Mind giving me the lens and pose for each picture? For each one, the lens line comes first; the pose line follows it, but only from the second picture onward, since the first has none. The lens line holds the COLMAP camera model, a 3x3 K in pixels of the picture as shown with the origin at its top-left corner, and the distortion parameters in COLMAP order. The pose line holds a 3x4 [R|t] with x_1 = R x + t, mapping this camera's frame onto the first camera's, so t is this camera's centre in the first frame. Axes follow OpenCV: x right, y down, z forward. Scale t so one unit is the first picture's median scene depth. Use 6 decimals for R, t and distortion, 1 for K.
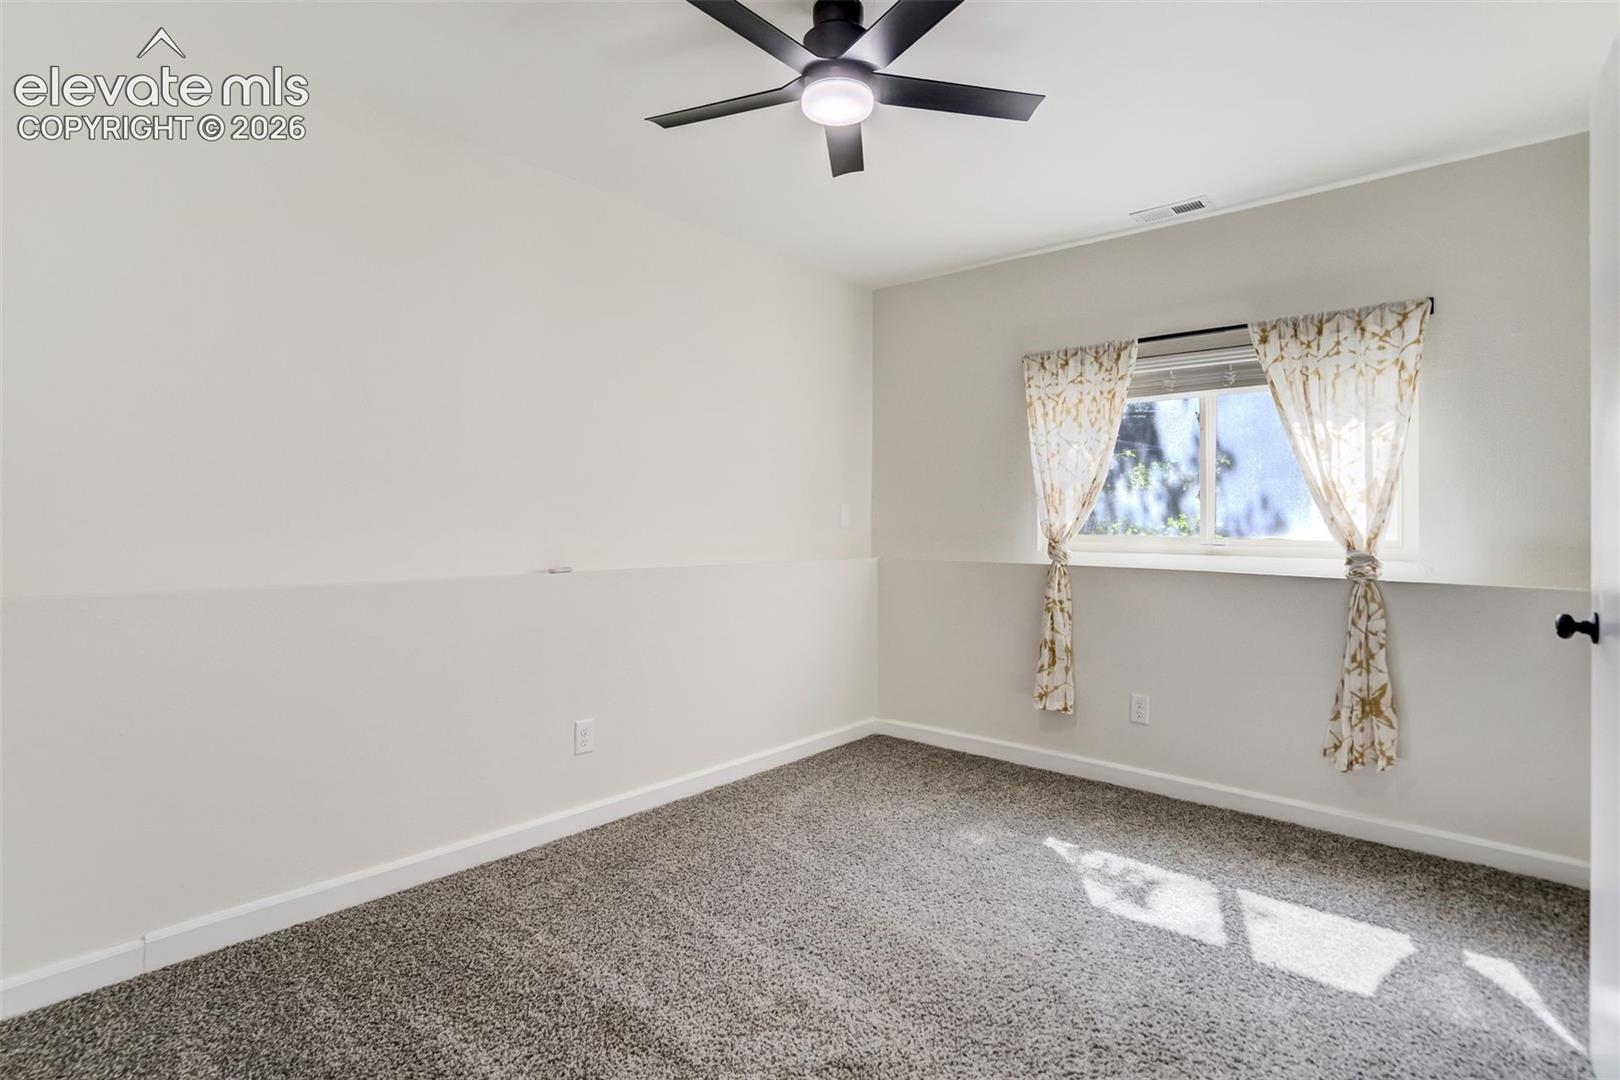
lens RADIAL K [[761.5, 0, 797.4], [0, 761.5, 515.1], [0, 0, 1]] dist [-0.002165, 0.000165]
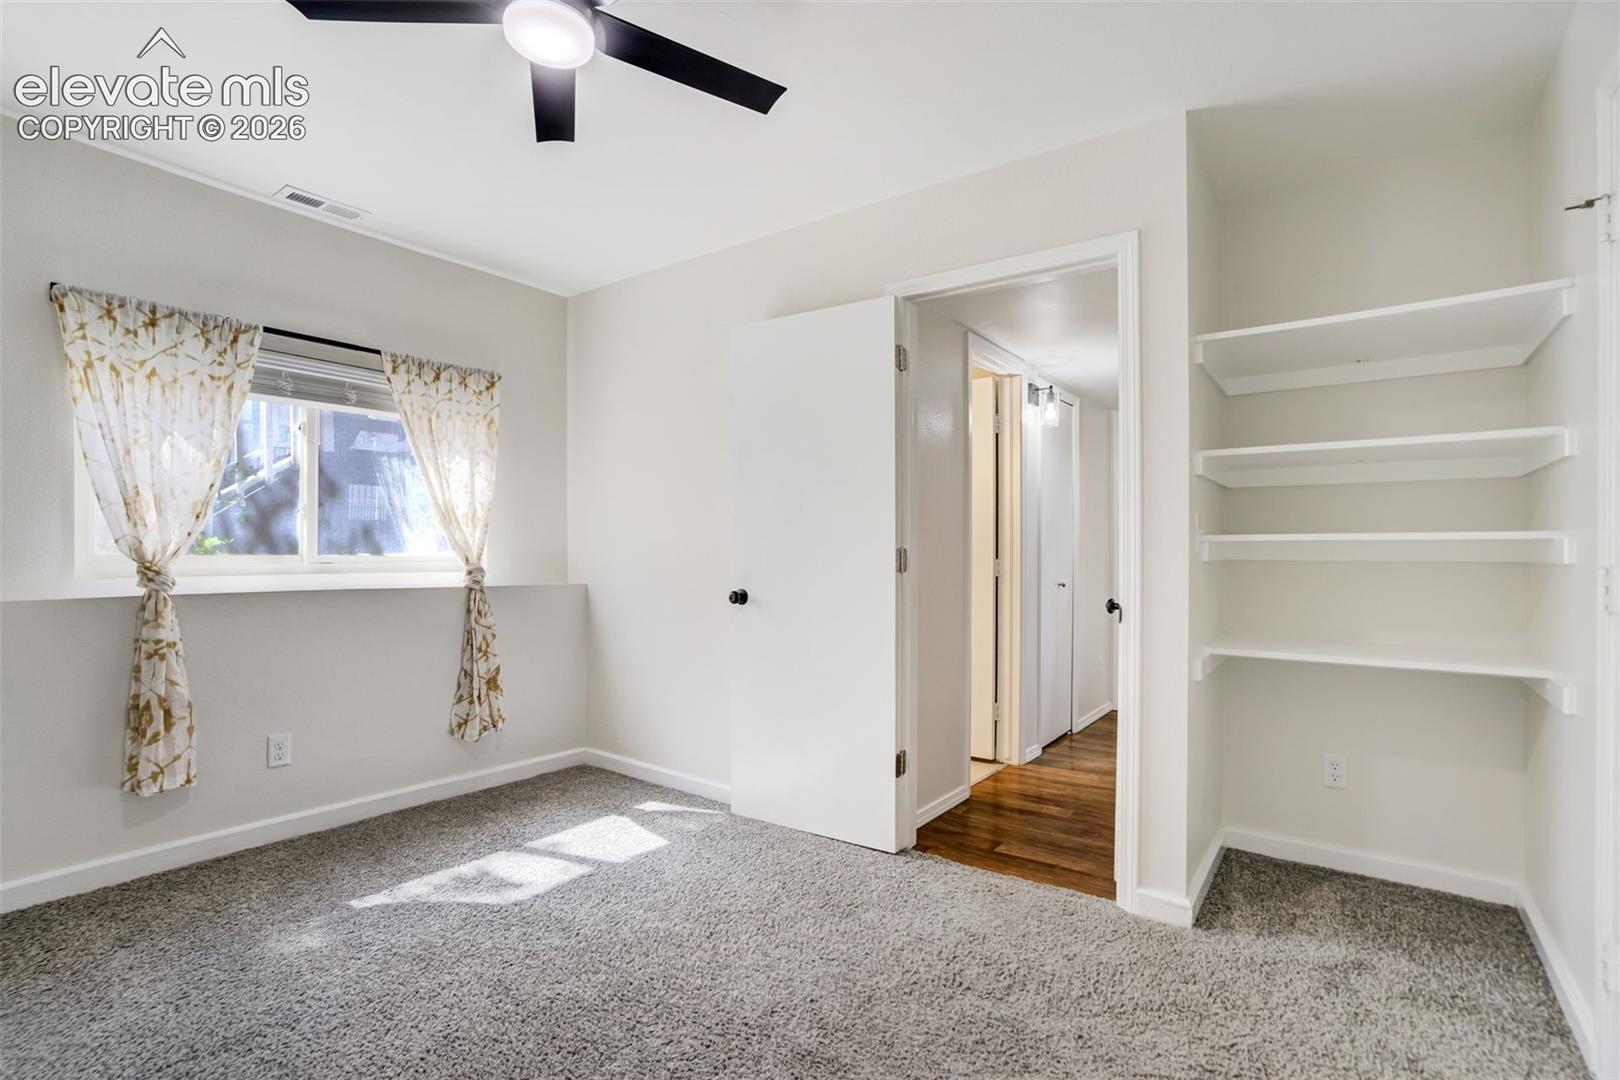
lens RADIAL K [[792.8, 0, 797.1], [0, 792.8, 546.6], [0, 0, 1]] dist [-0.000060, 0.000948]
pose [[-0.050328, -0.008189, 0.998699, -0.563881], [-0.023278, 0.999704, 0.007024, -0.002771], [-0.998461, -0.022895, -0.050504, 0.509705]]
